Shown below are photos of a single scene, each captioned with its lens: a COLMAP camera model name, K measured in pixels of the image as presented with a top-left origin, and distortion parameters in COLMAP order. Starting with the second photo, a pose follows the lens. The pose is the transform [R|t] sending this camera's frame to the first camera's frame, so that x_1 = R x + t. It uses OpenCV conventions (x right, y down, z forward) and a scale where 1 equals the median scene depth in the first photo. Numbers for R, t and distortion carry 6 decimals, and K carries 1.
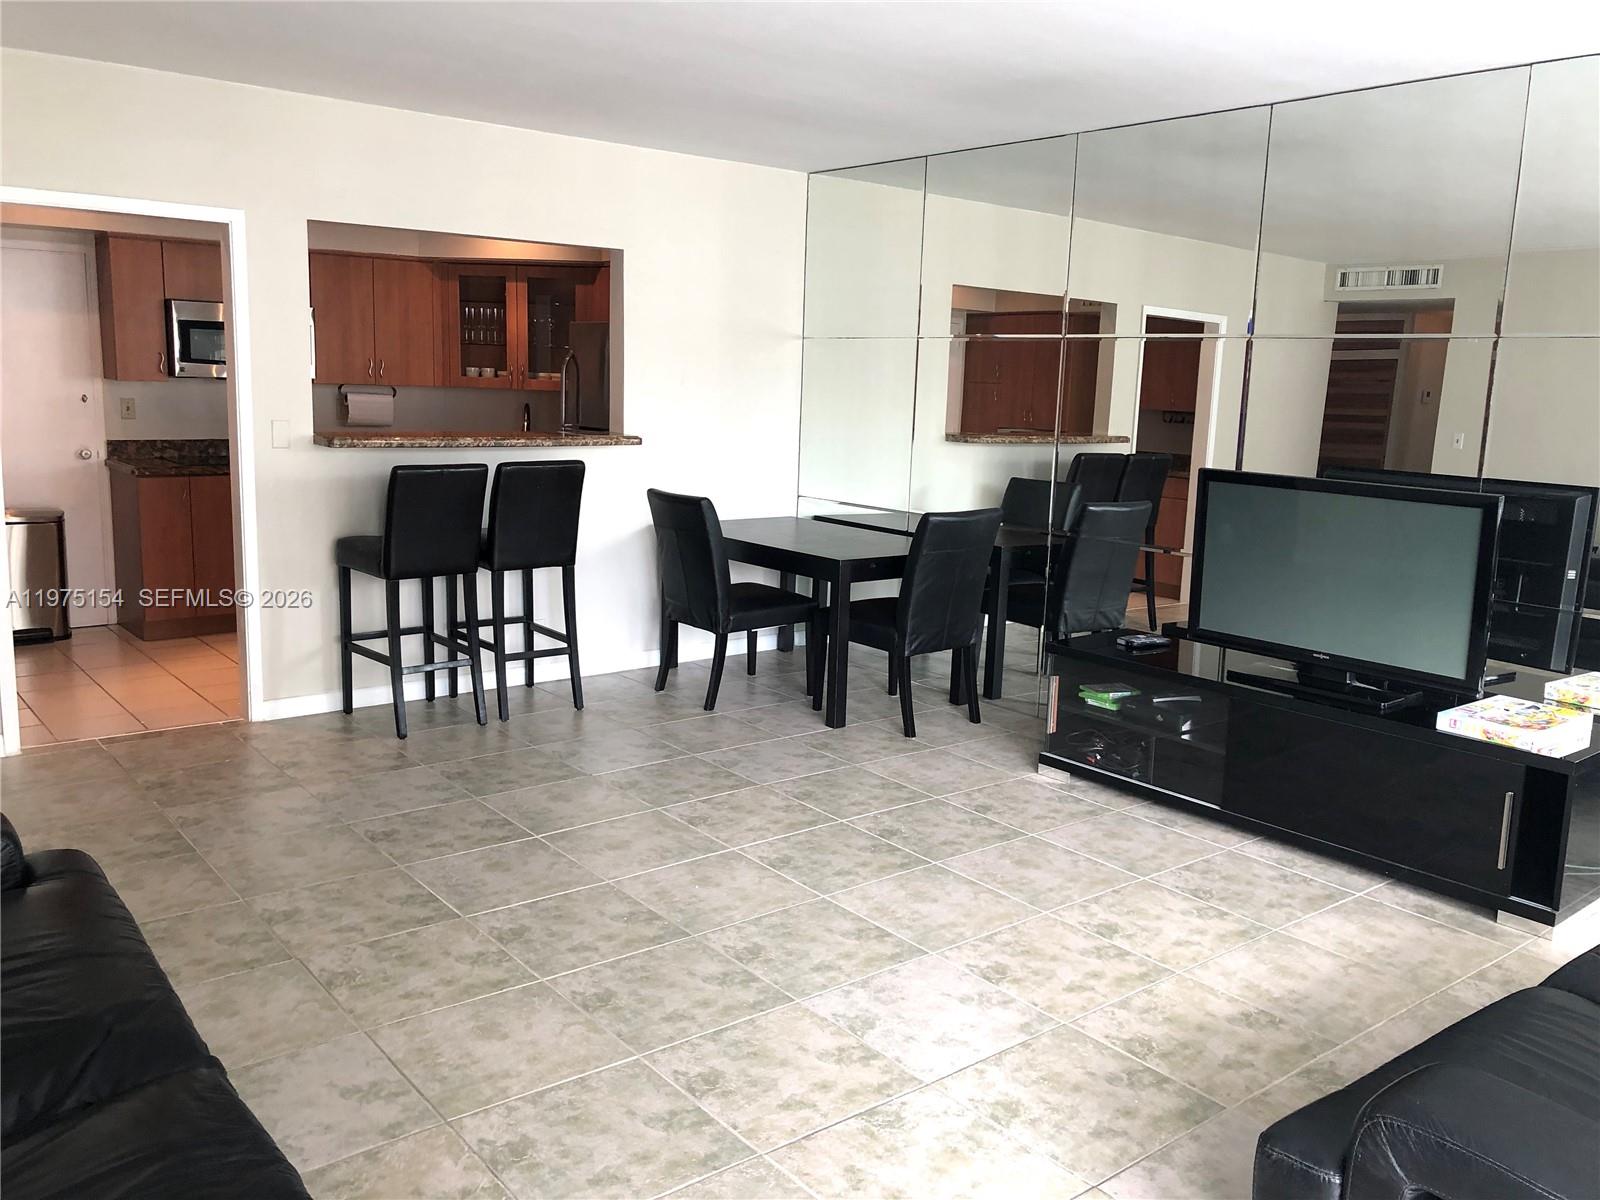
lens RADIAL K [[1322.0, 0, 800.0], [0, 1322.0, 600.0], [0, 0, 1]] dist [0.008209, 0.008272]
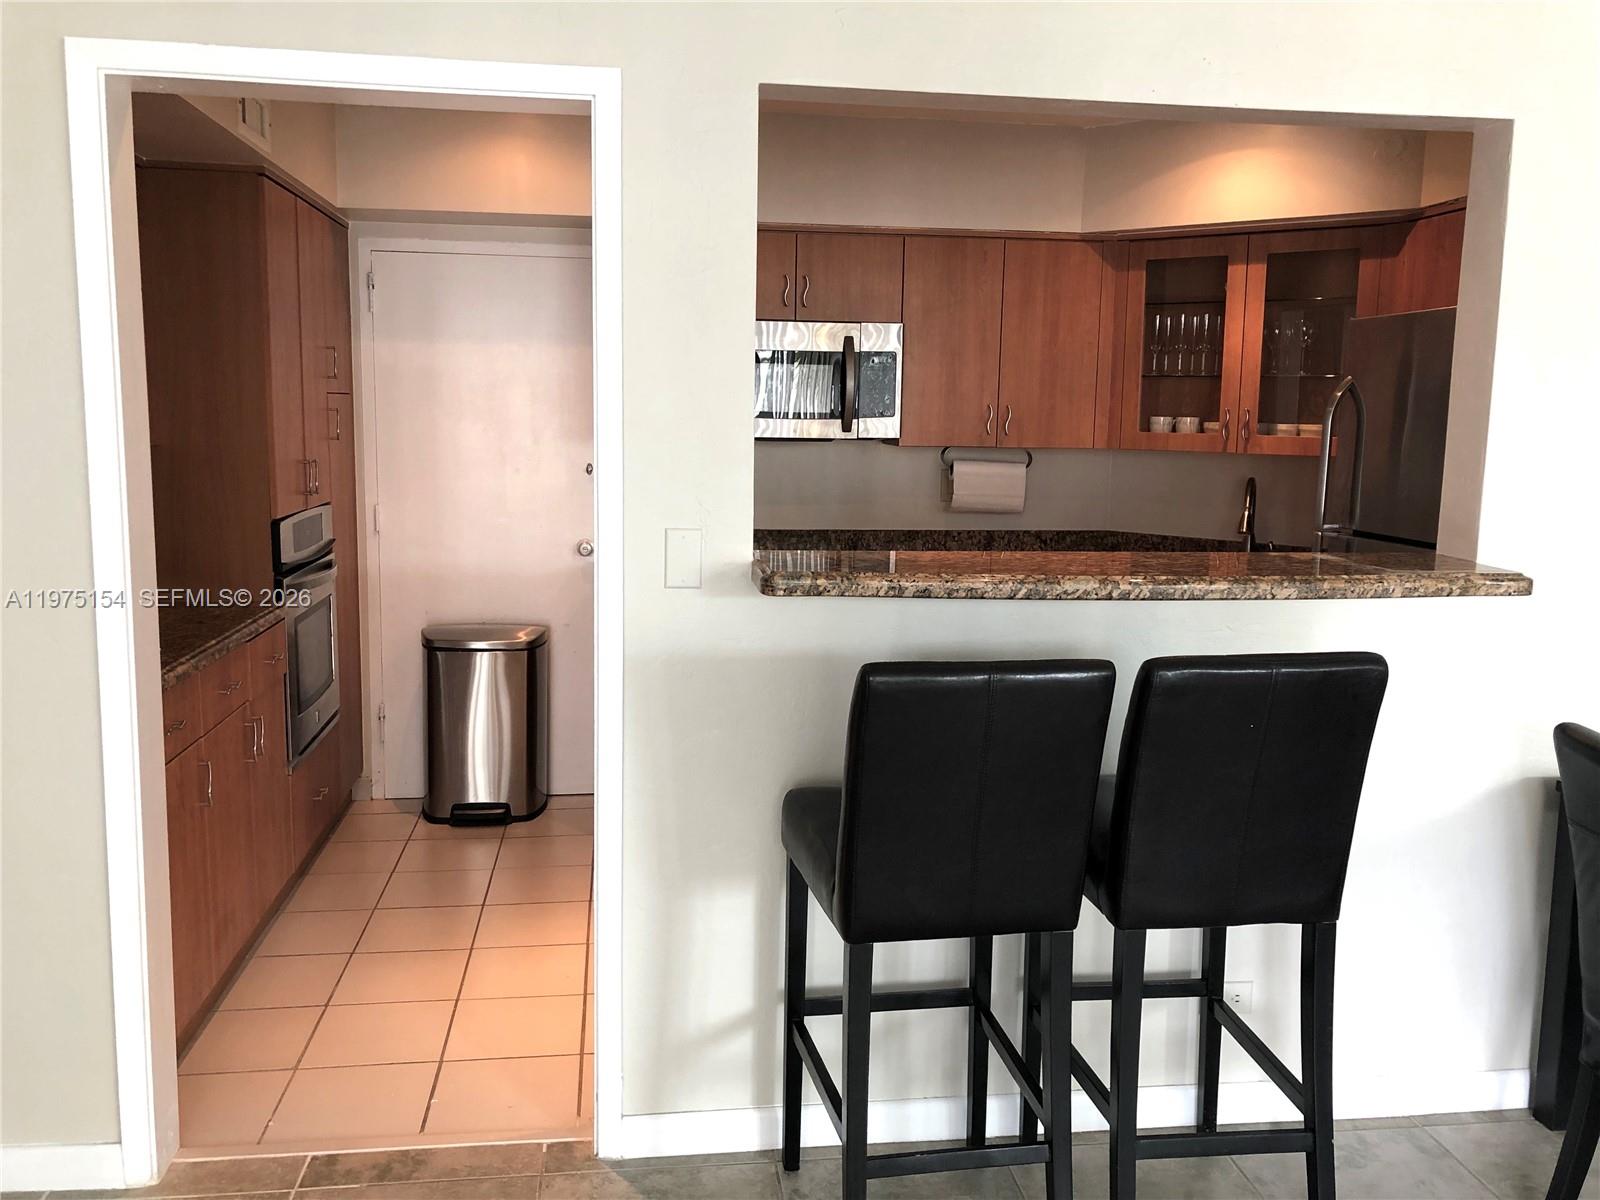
lens RADIAL K [[1322.0, 0, 800.0], [0, 1322.0, 600.0], [0, 0, 1]] dist [0.008209, 0.008272]
pose [[0.859717, 0.056317, -0.507656, -0.090480], [-0.077696, 0.996756, -0.021003, -0.077056], [0.504827, 0.057500, 0.861304, 0.460792]]
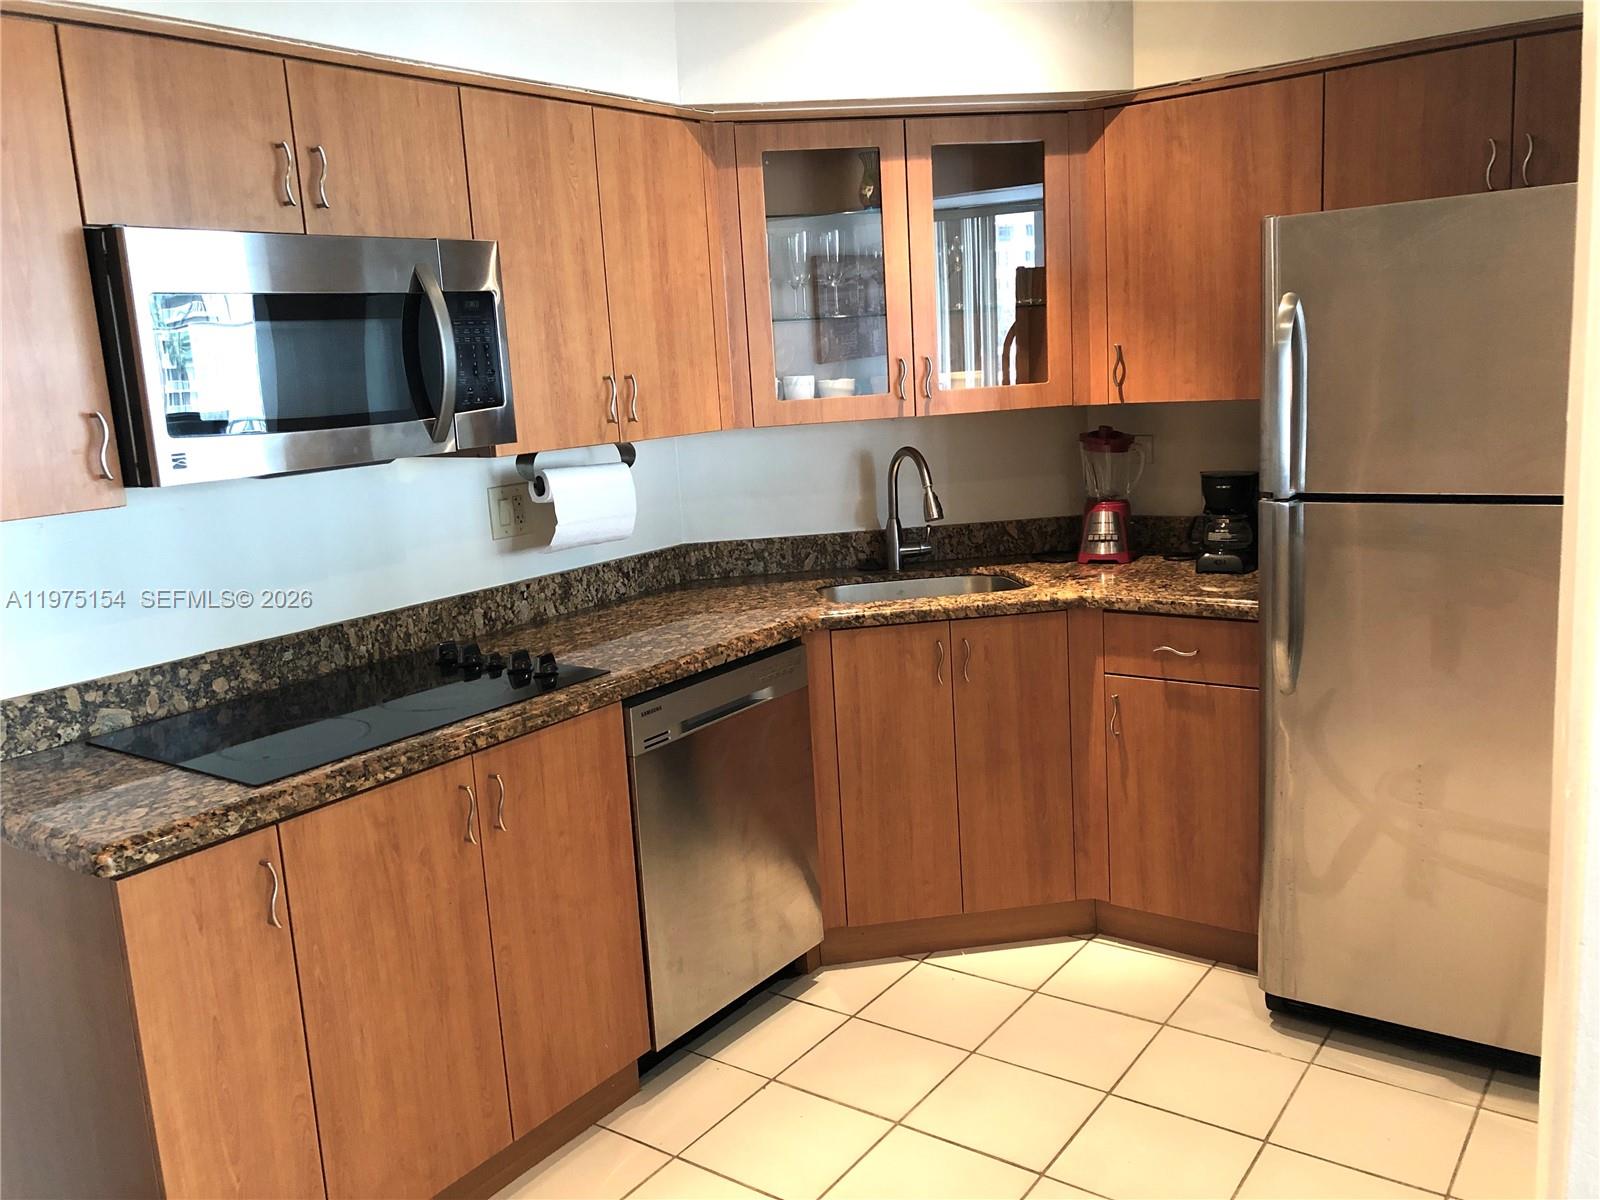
lens RADIAL K [[1322.0, 0, 800.0], [0, 1322.0, 600.0], [0, 0, 1]] dist [0.008209, 0.008272]
pose [[0.960588, -0.134960, 0.243014, -0.393352], [0.132935, 0.990815, 0.024792, -0.127147], [-0.244128, 0.008490, 0.969706, 0.653151]]
